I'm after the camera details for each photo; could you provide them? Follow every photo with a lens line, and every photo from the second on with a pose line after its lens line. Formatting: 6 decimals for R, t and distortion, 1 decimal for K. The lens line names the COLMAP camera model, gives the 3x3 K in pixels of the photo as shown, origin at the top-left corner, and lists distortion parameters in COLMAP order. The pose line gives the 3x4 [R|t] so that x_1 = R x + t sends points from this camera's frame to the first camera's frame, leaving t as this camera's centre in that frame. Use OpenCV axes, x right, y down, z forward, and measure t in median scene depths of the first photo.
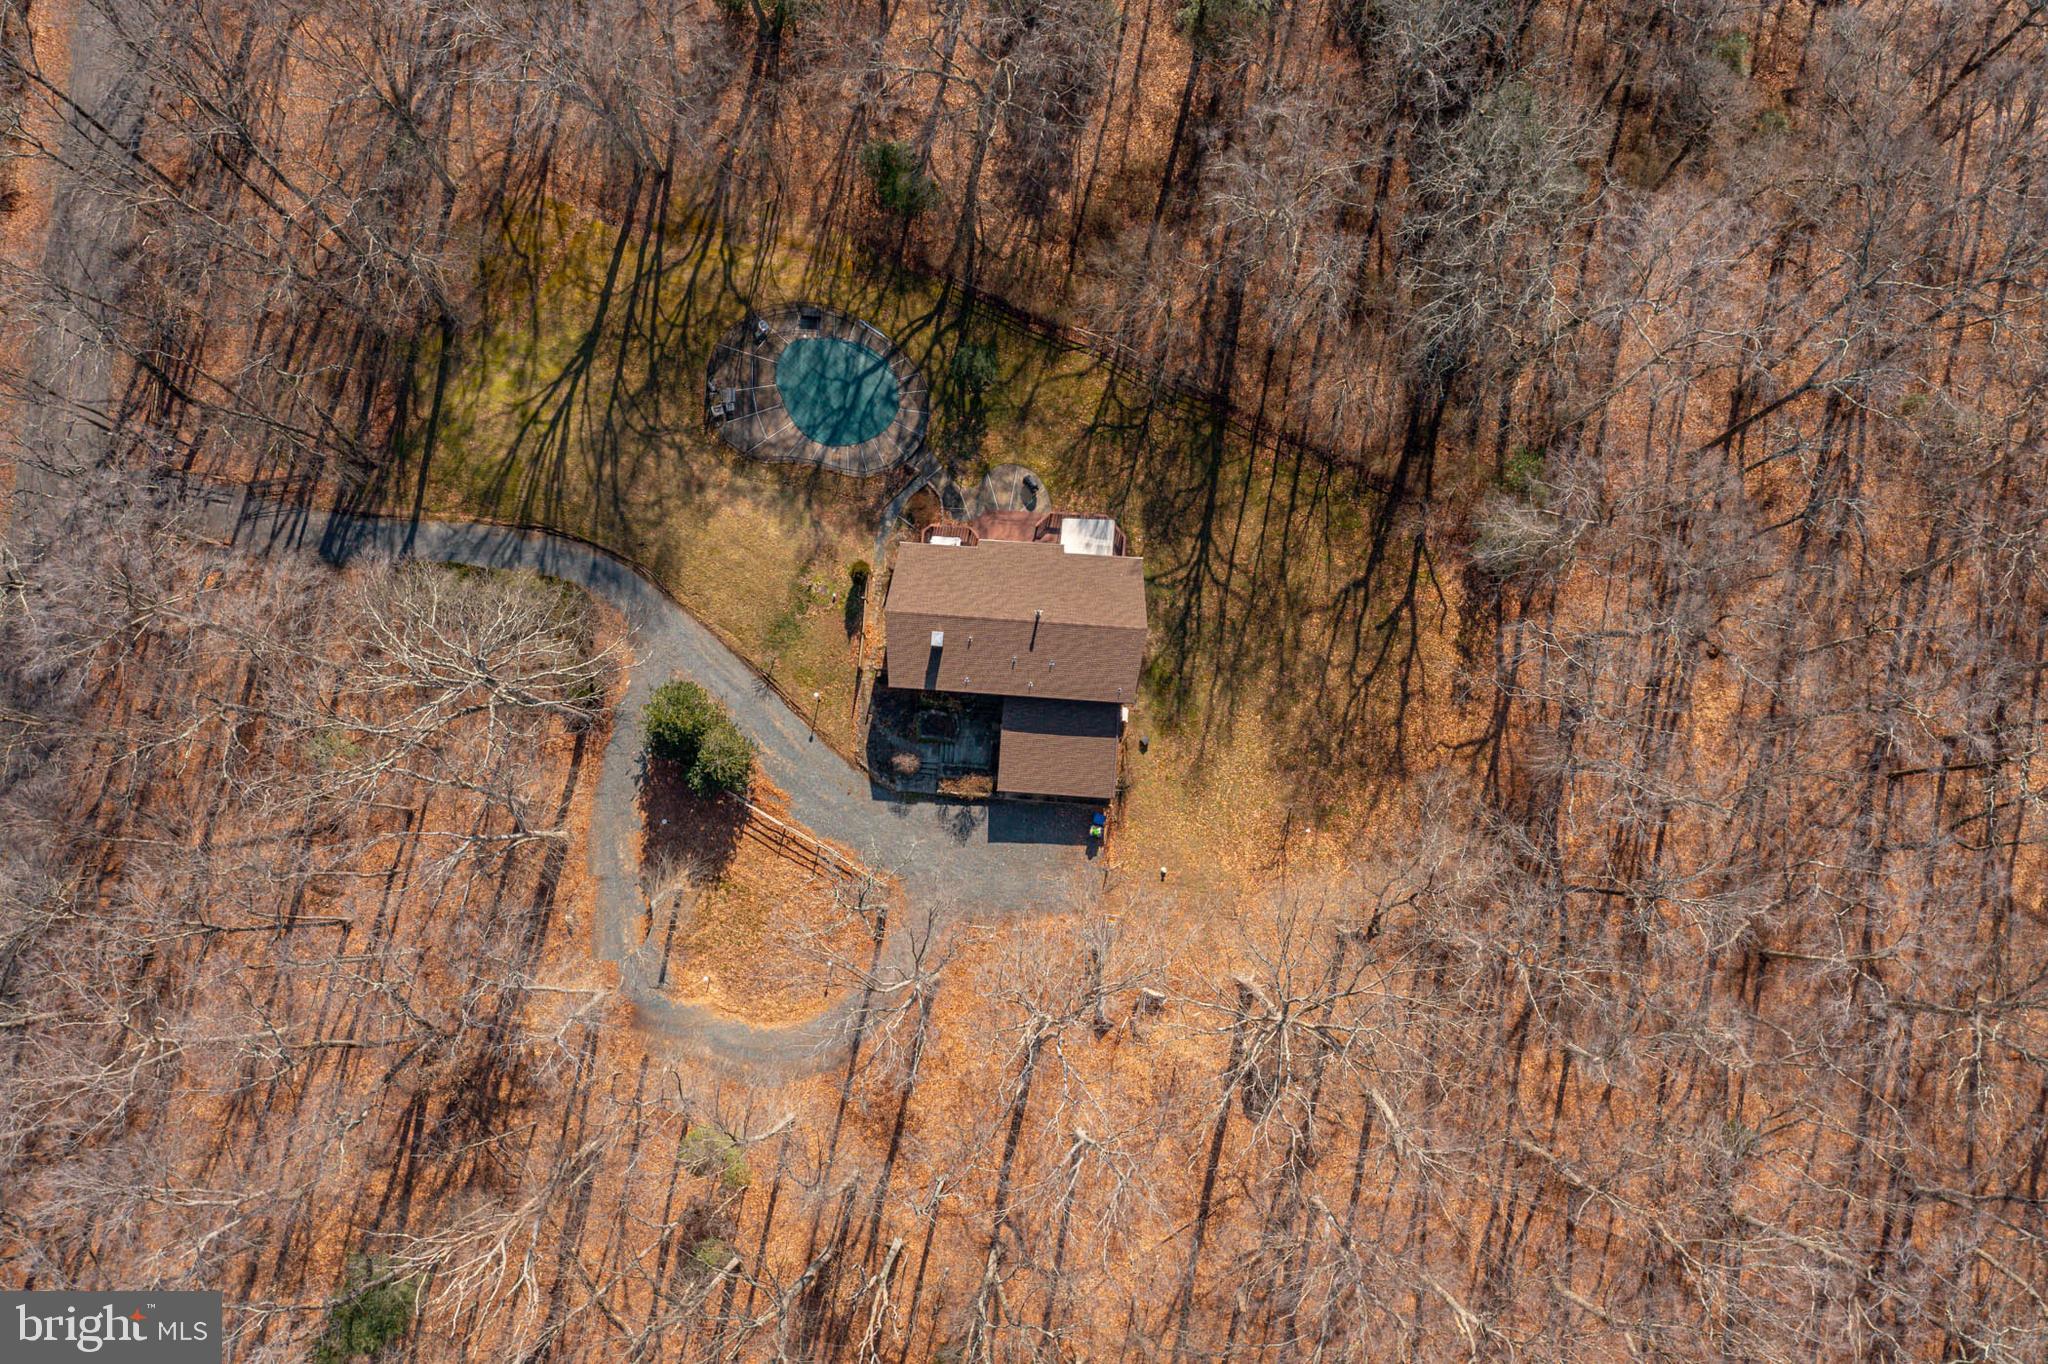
lens RADIAL K [[1614.5, 0, 1013.5], [0, 1614.5, 656.0], [0, 0, 1]] dist [0.005631, 0.001341]
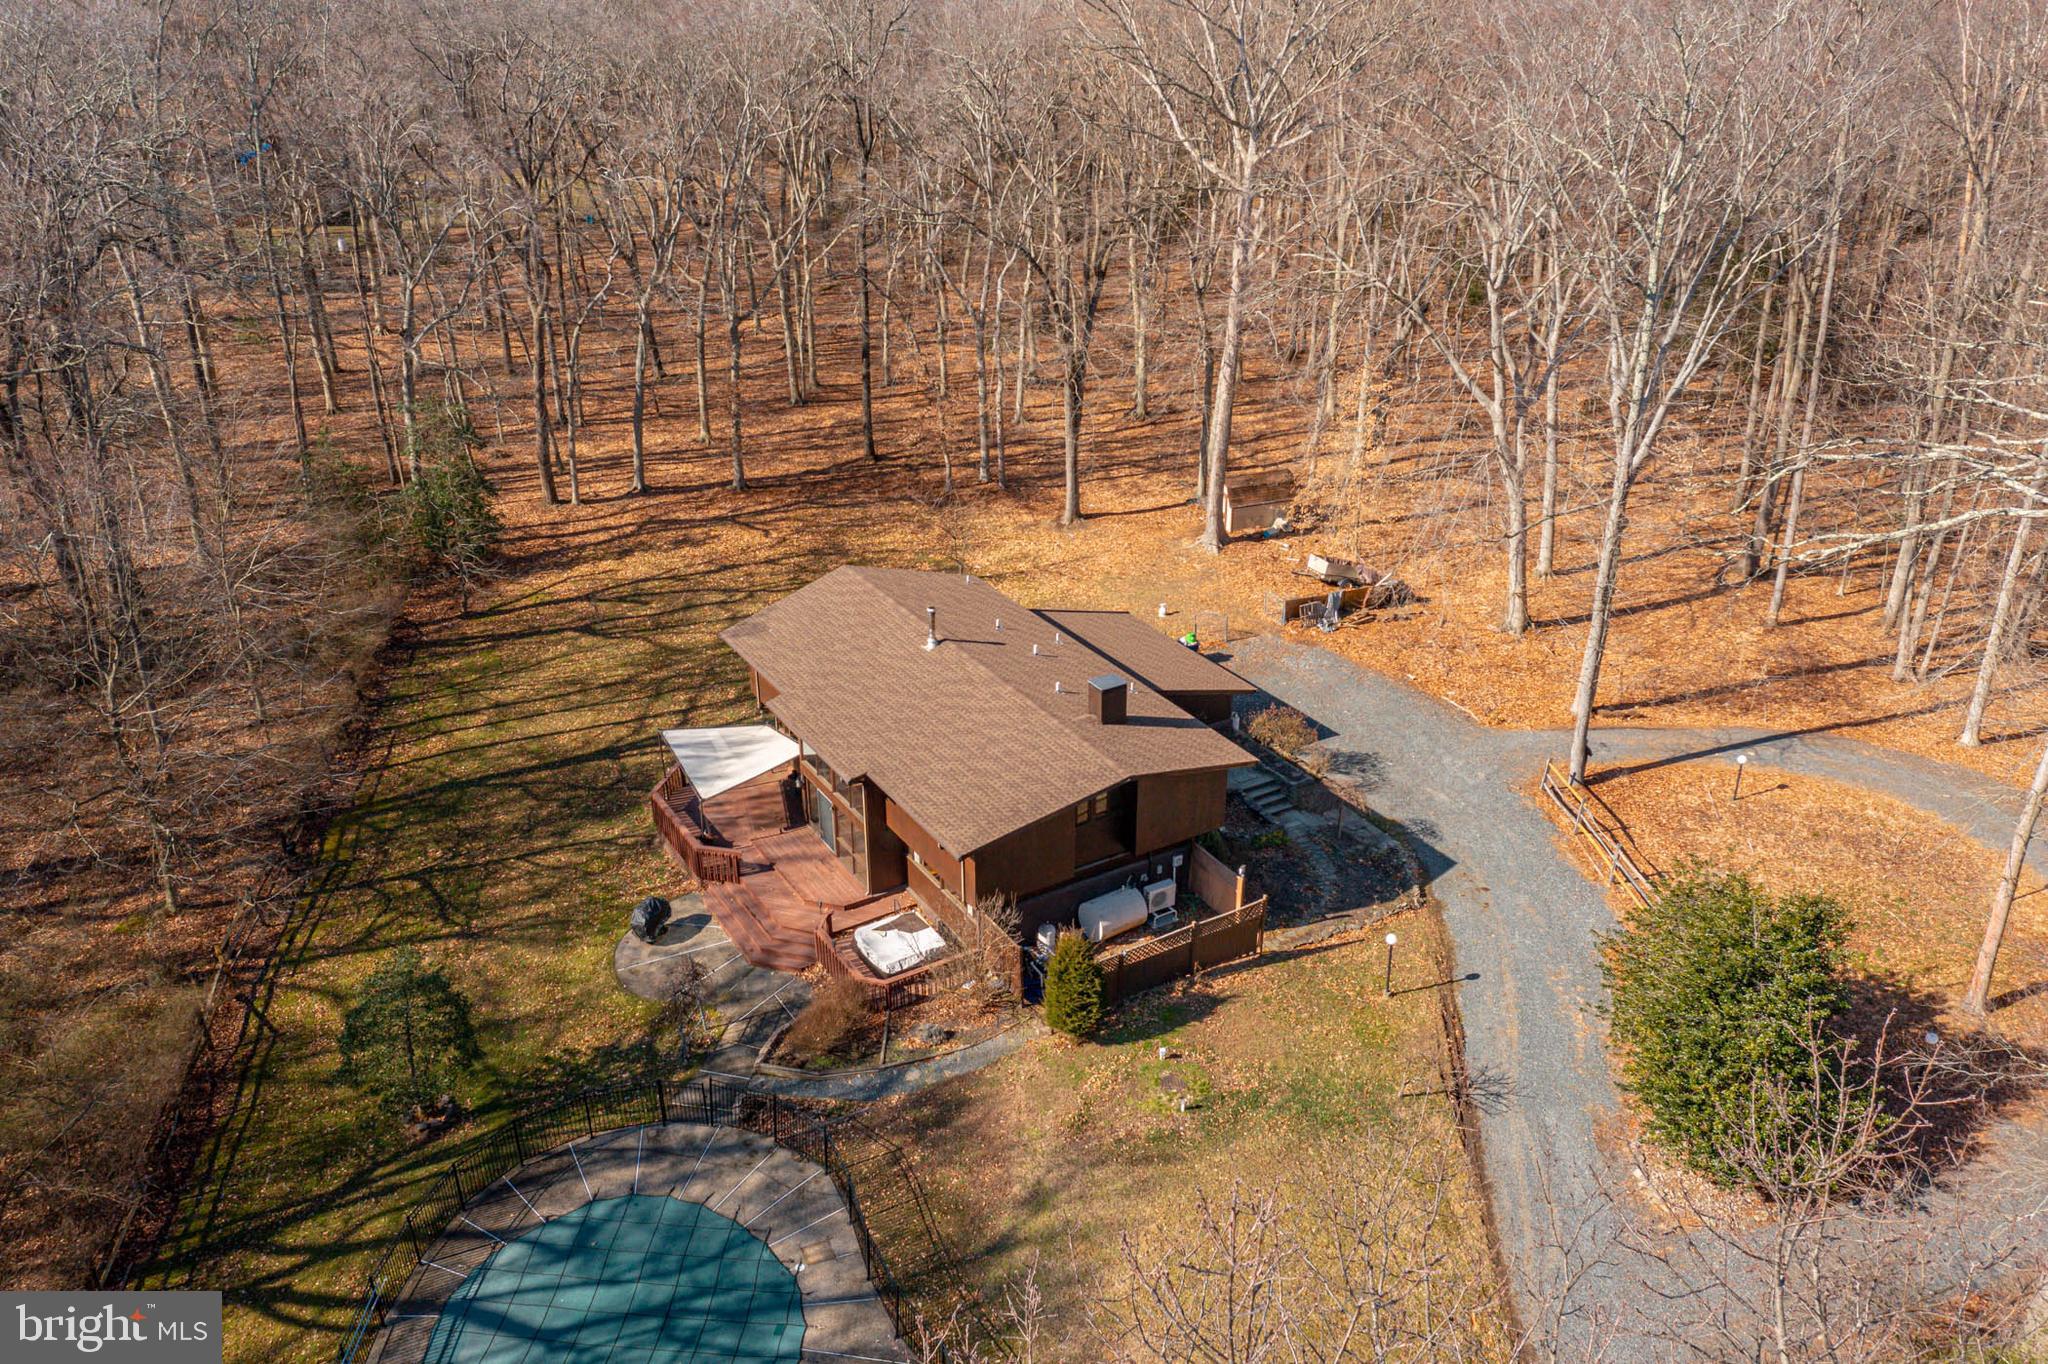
lens RADIAL K [[1614.5, 0, 1016.0], [0, 1614.5, 669.8], [0, 0, 1]] dist [0.005631, 0.001341]
pose [[-0.576694, -0.340484, 0.742627, -0.329730], [0.810961, -0.128621, 0.570788, -0.260133], [-0.098826, 0.931412, 0.350294, 0.785641]]
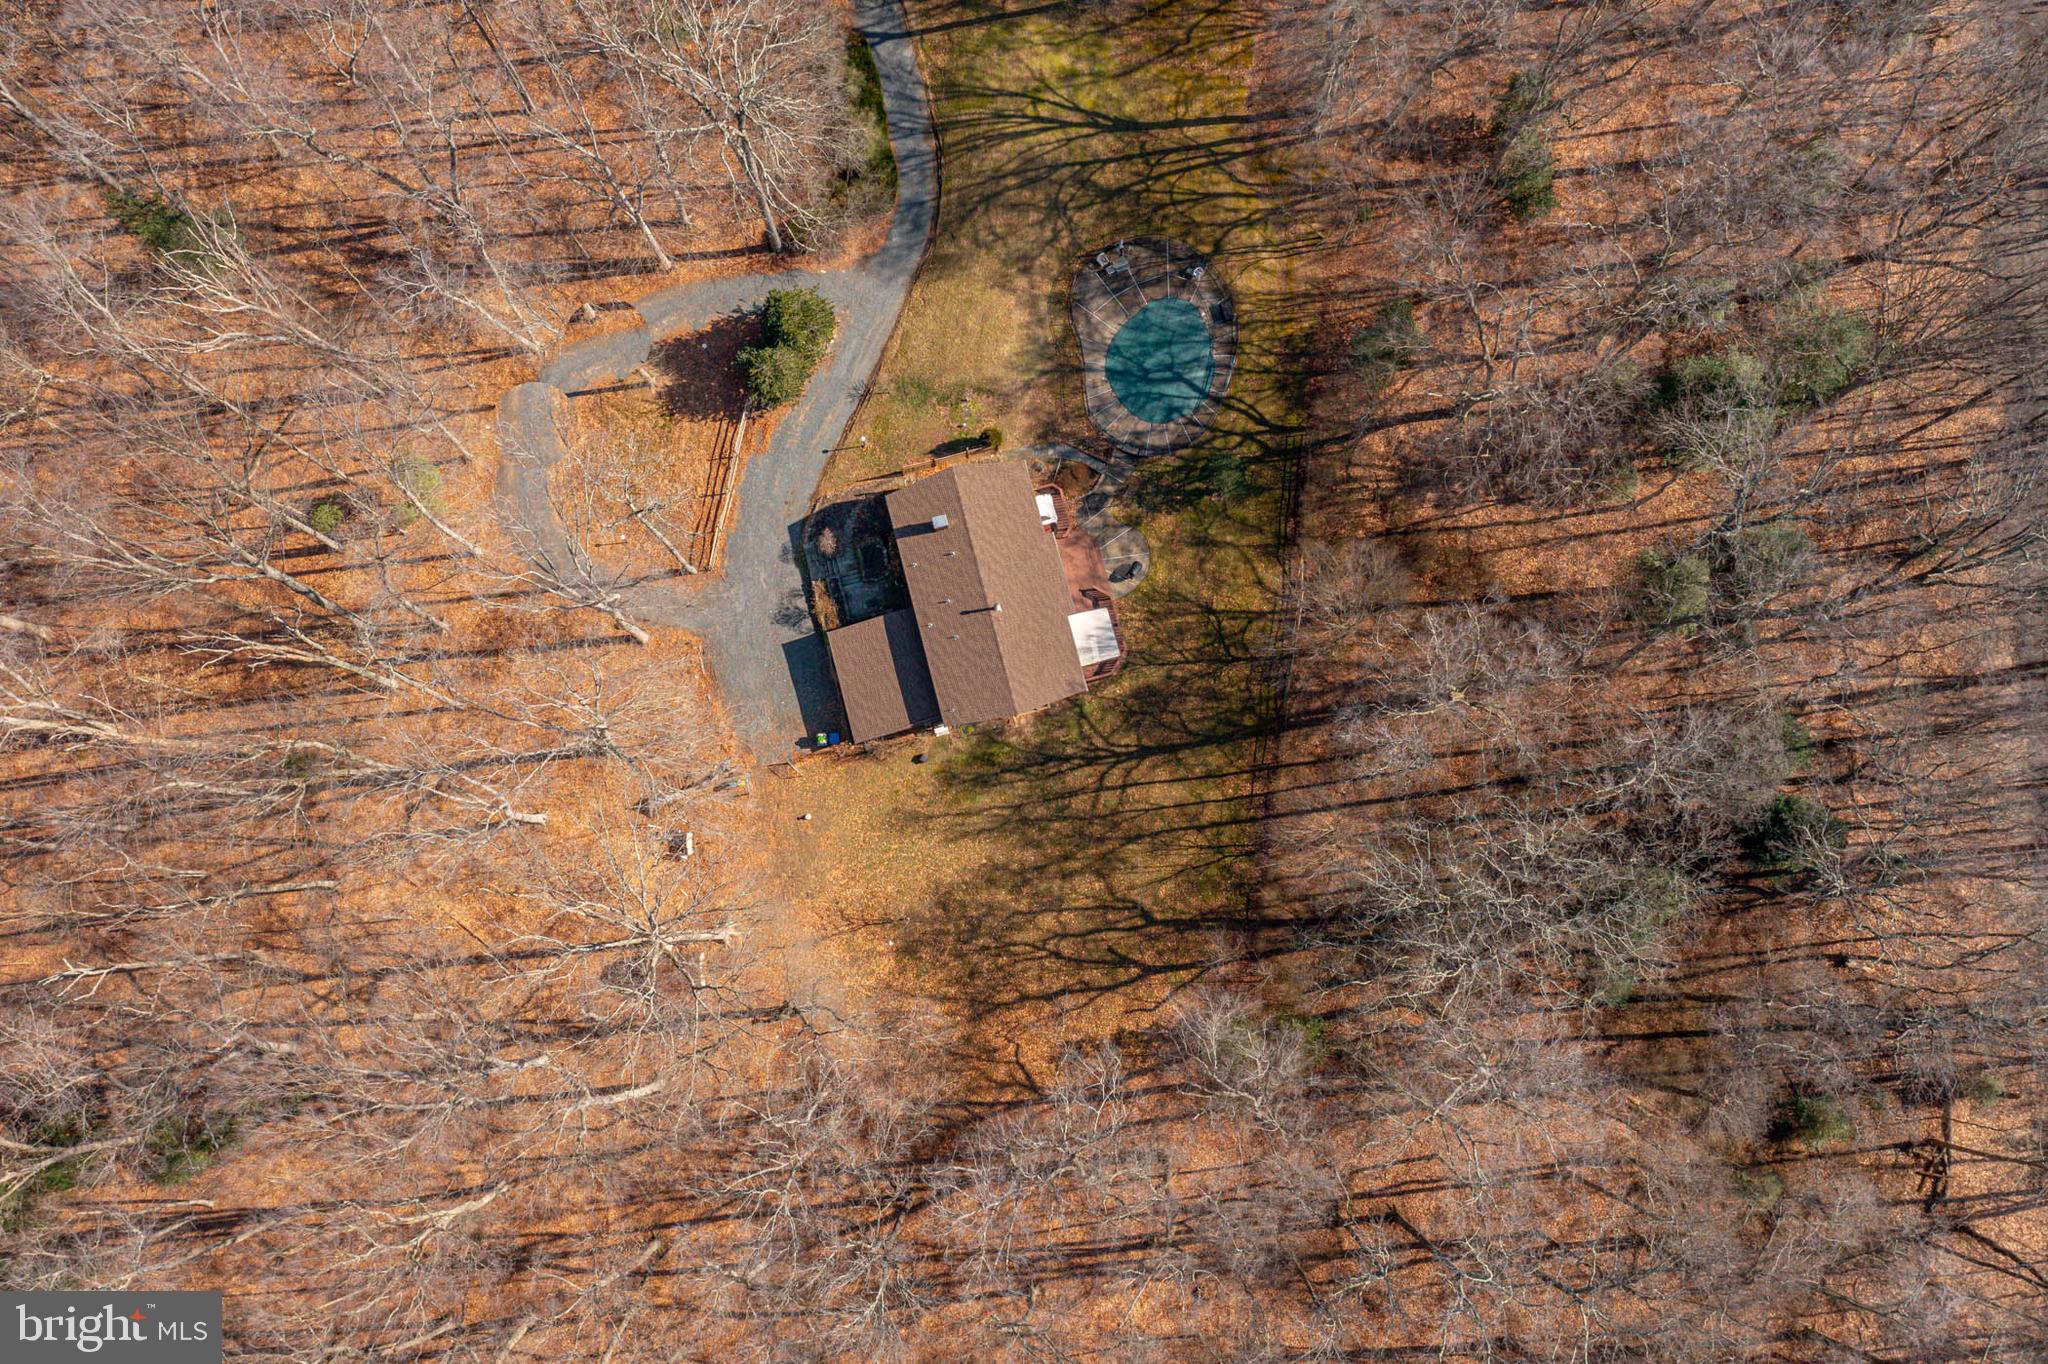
lens RADIAL K [[1614.5, 0, 1028.5], [0, 1614.5, 635.1], [0, 0, 1]] dist [0.005631, 0.001341]
pose [[0.322521, 0.938342, -0.124474, 0.152029], [-0.938661, 0.334007, 0.085763, -0.117633], [0.122050, 0.089178, 0.988509, 0.009007]]
